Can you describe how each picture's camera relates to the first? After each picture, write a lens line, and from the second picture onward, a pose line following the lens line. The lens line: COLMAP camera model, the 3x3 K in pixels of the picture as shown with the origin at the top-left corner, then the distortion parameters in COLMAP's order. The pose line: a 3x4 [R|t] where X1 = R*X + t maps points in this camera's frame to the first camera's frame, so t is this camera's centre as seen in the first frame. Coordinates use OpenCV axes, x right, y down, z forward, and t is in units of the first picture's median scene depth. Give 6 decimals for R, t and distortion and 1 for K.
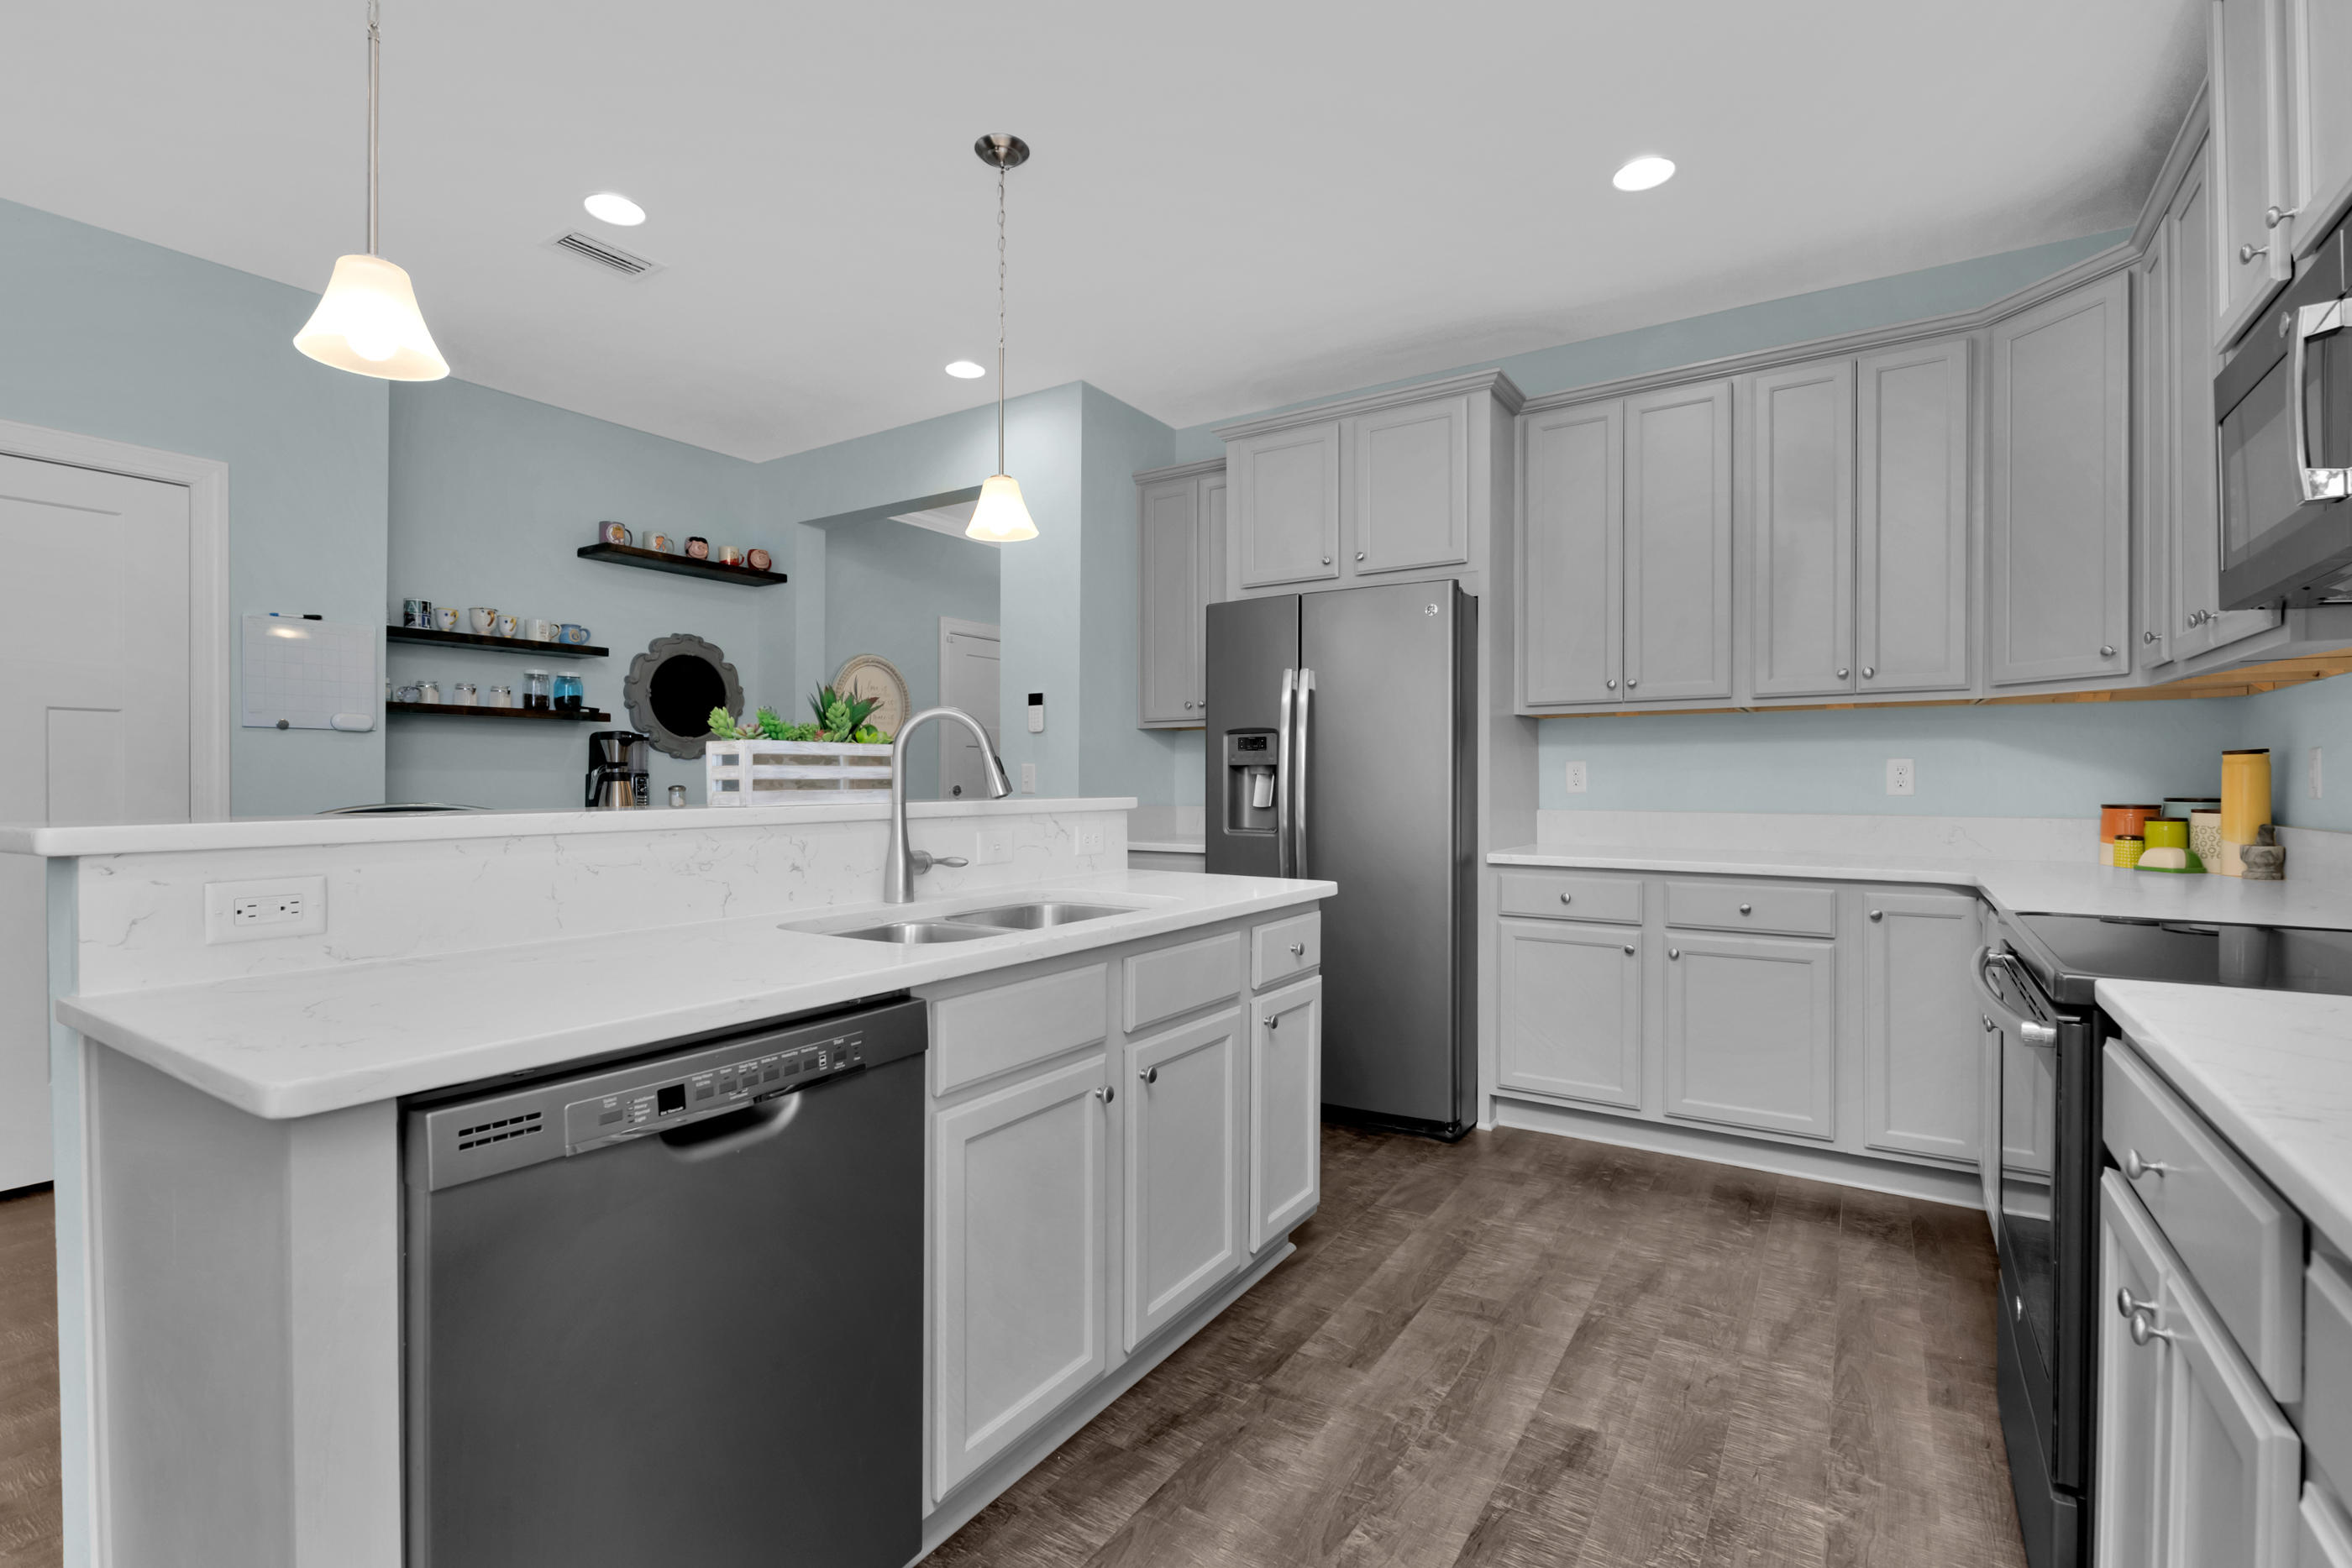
lens RADIAL K [[1048.6, 0, 1186.7], [0, 1048.6, 786.4], [0, 0, 1]] dist [0.005359, -0.001037]
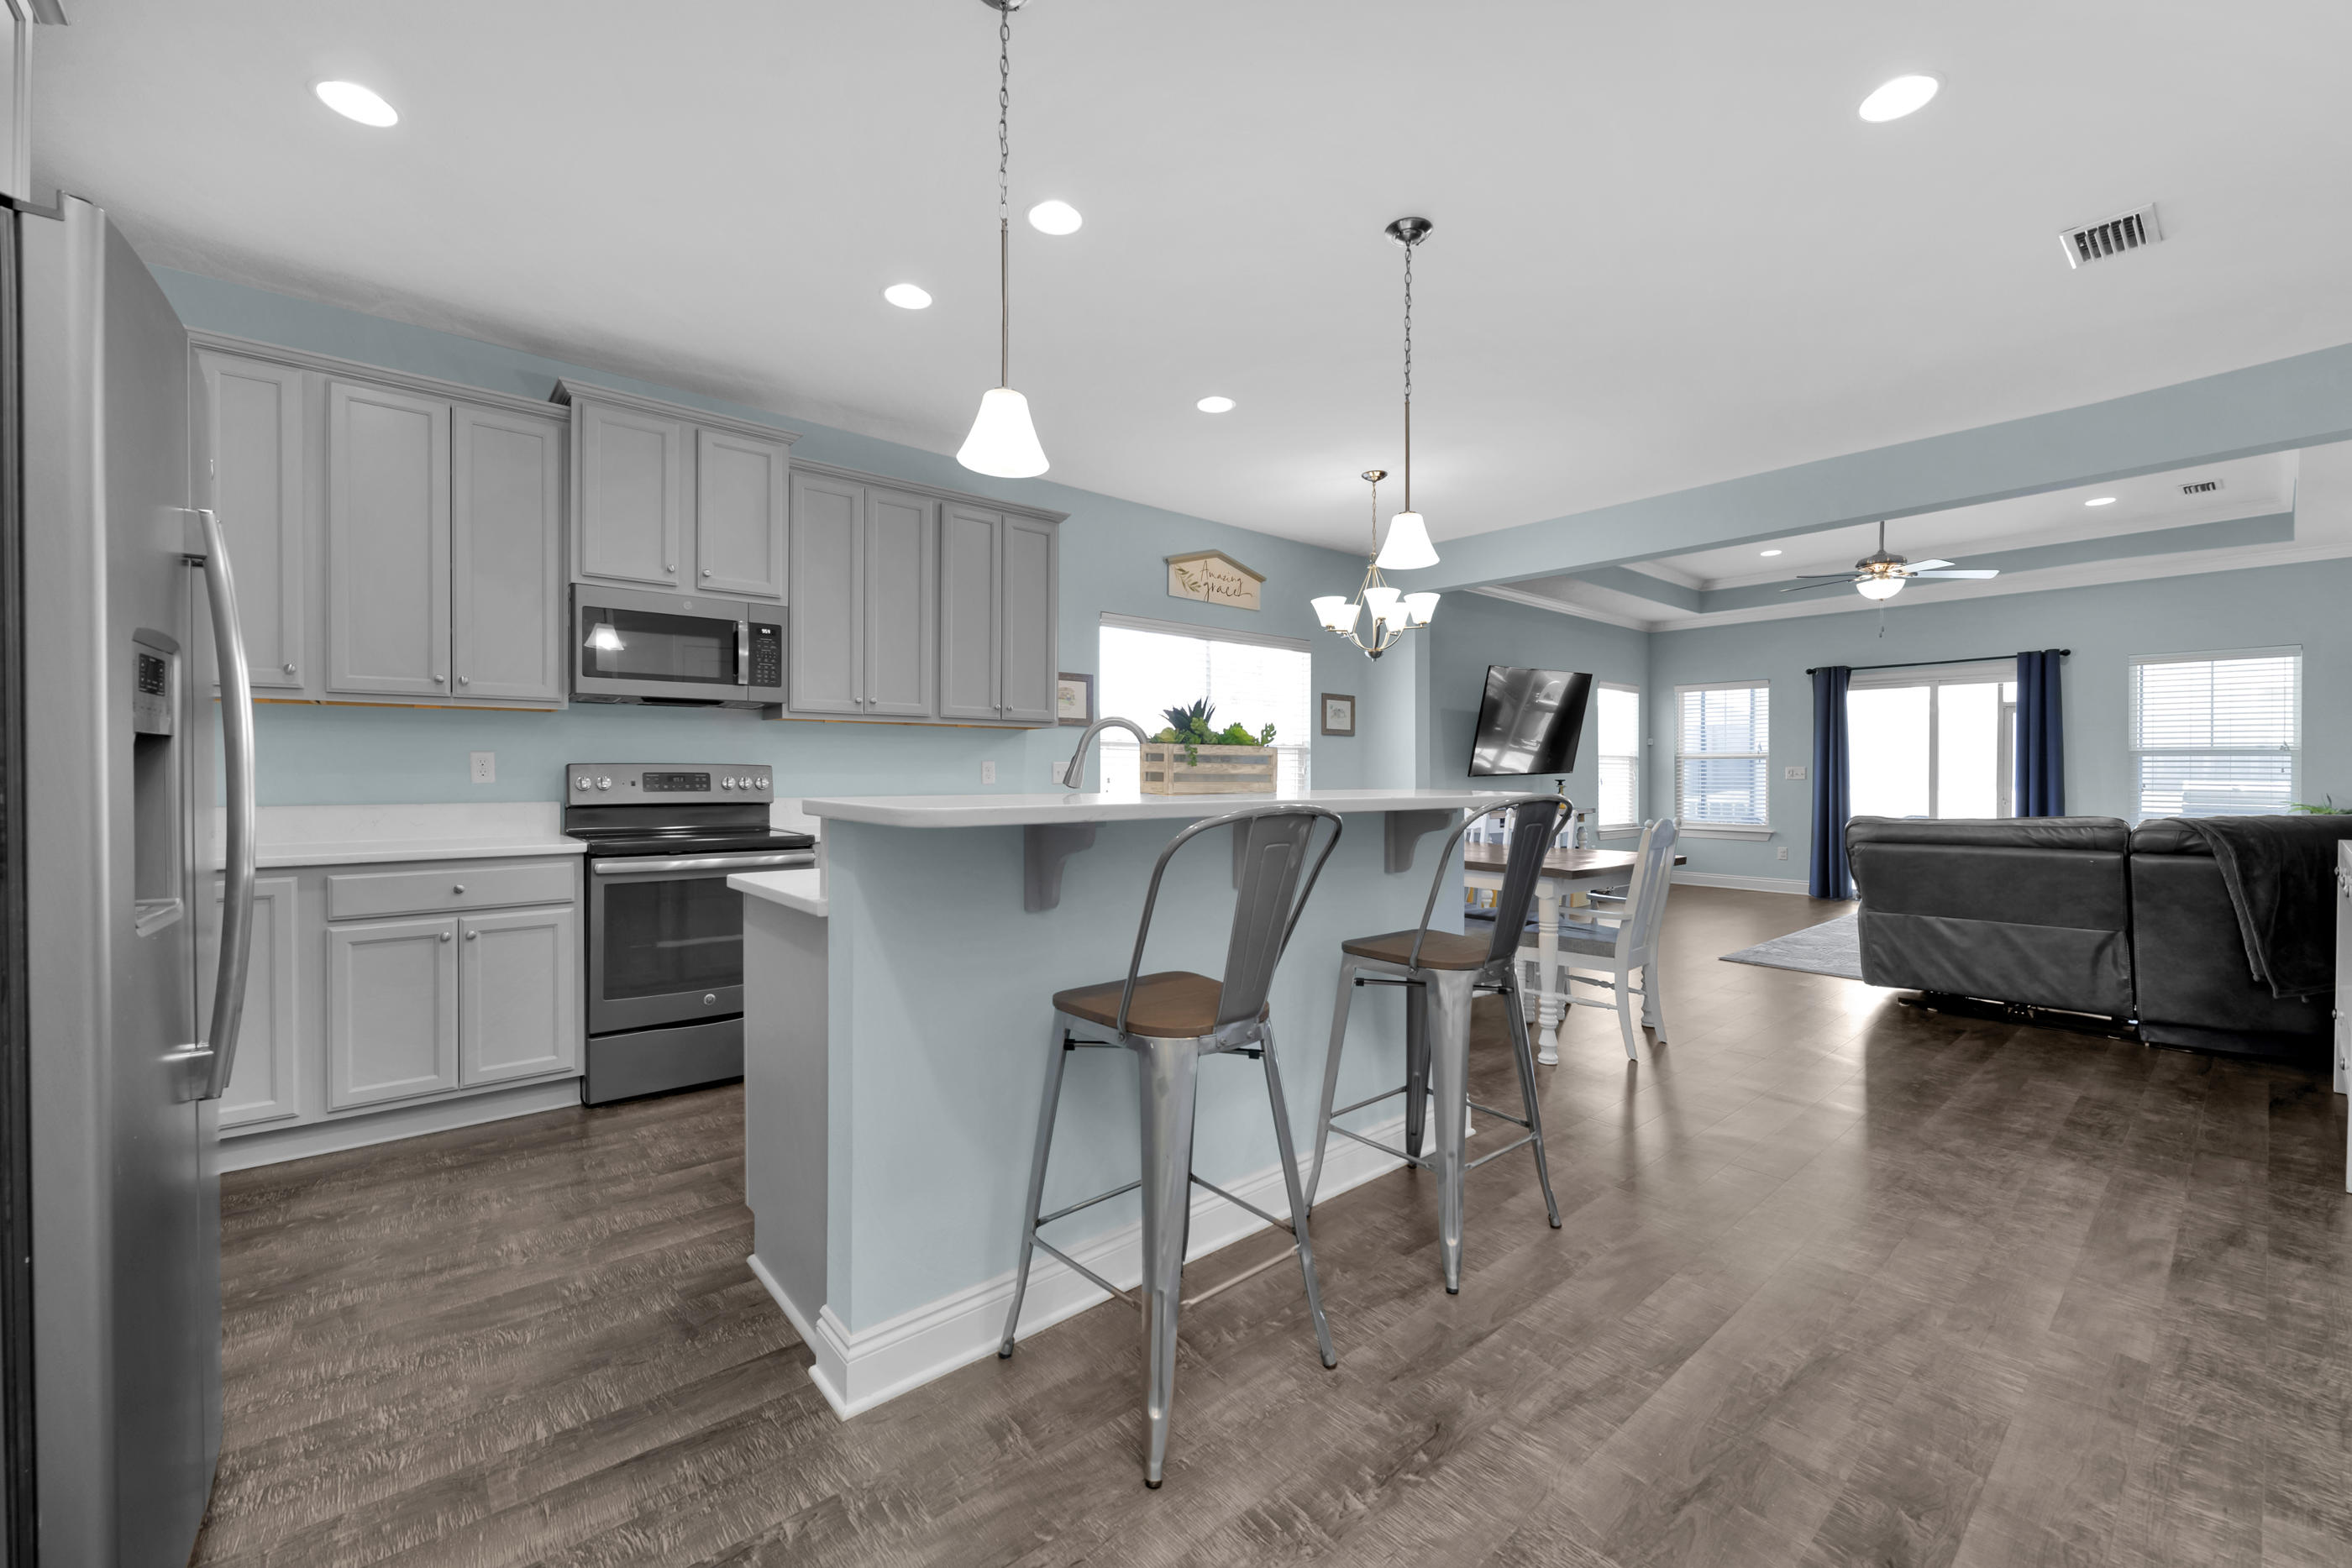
lens RADIAL K [[935.7, 0, 1197.1], [0, 935.7, 780.4], [0, 0, 1]] dist [-0.011177, -0.000406]
pose [[-0.957241, -0.002221, 0.289285, -0.432995], [0.002153, 0.999888, 0.014802, -0.010420], [-0.289285, 0.014792, -0.957129, 1.364379]]
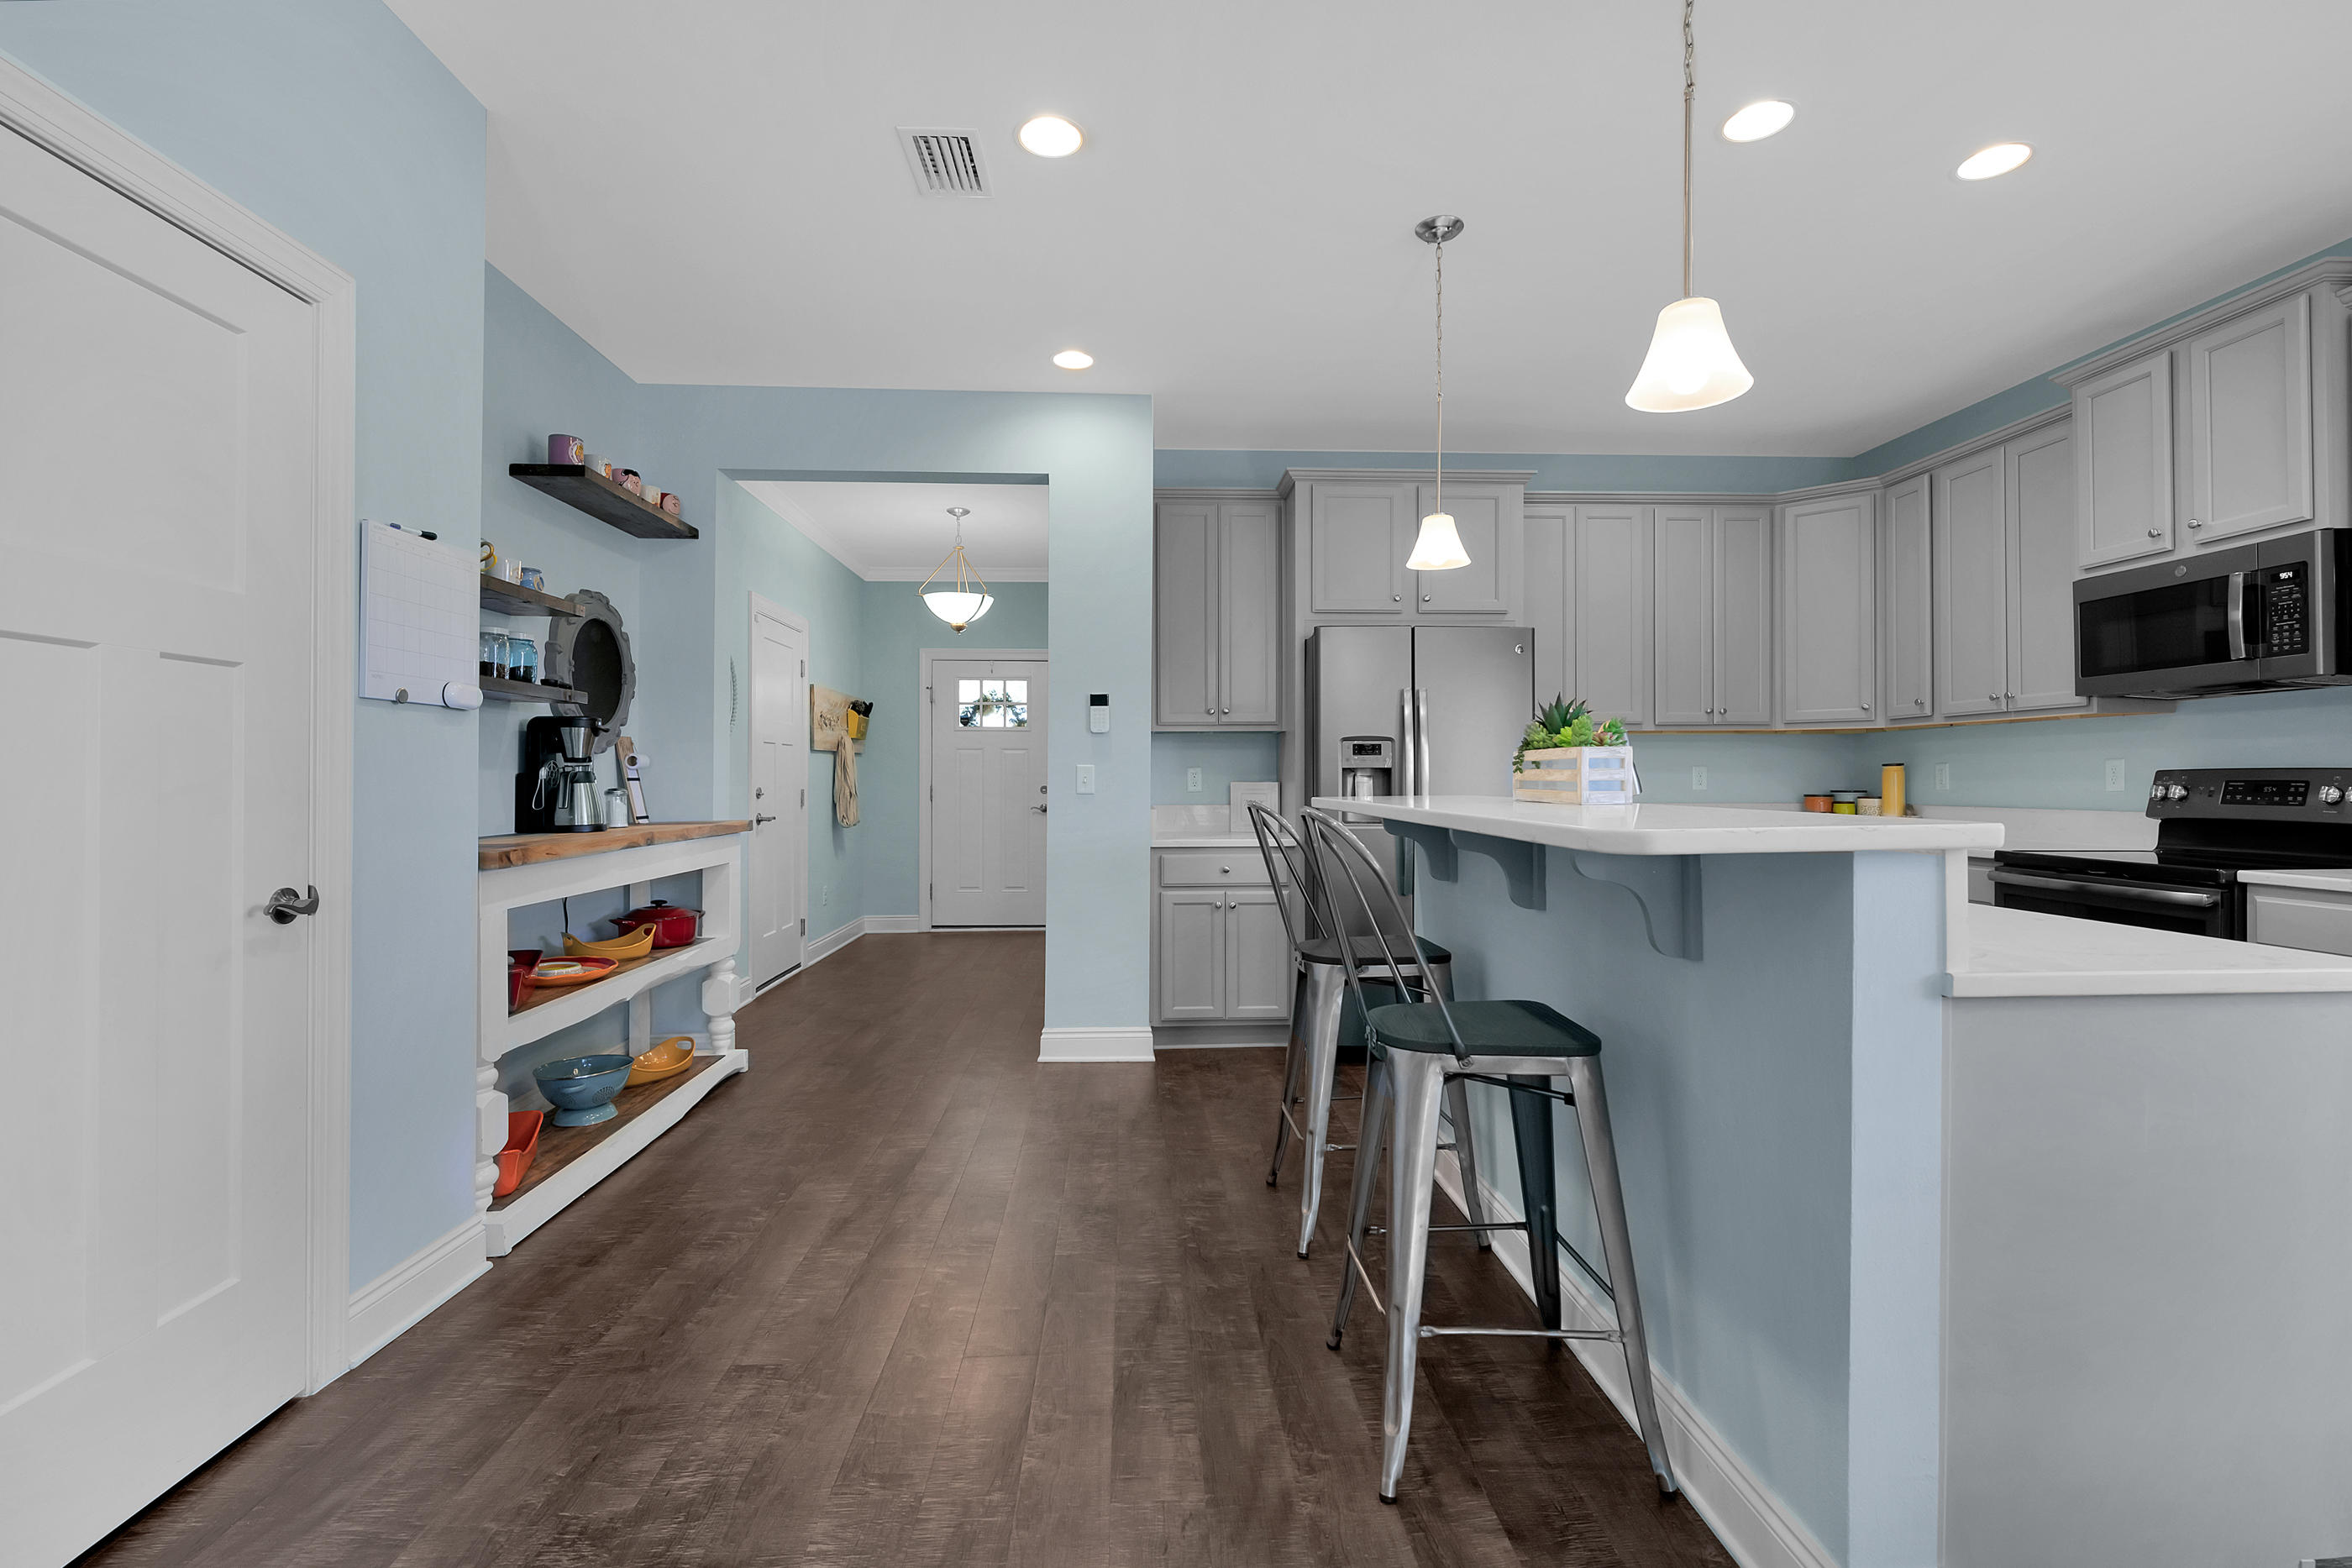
lens RADIAL K [[1033.6, 0, 1179.0], [0, 1033.6, 779.9], [0, 0, 1]] dist [0.004620, -0.007762]
pose [[0.815545, -0.000912, 0.578693, -0.877498], [0.005068, 0.999972, -0.005565, -0.002313], [-0.578671, 0.007471, 0.815527, 0.215488]]
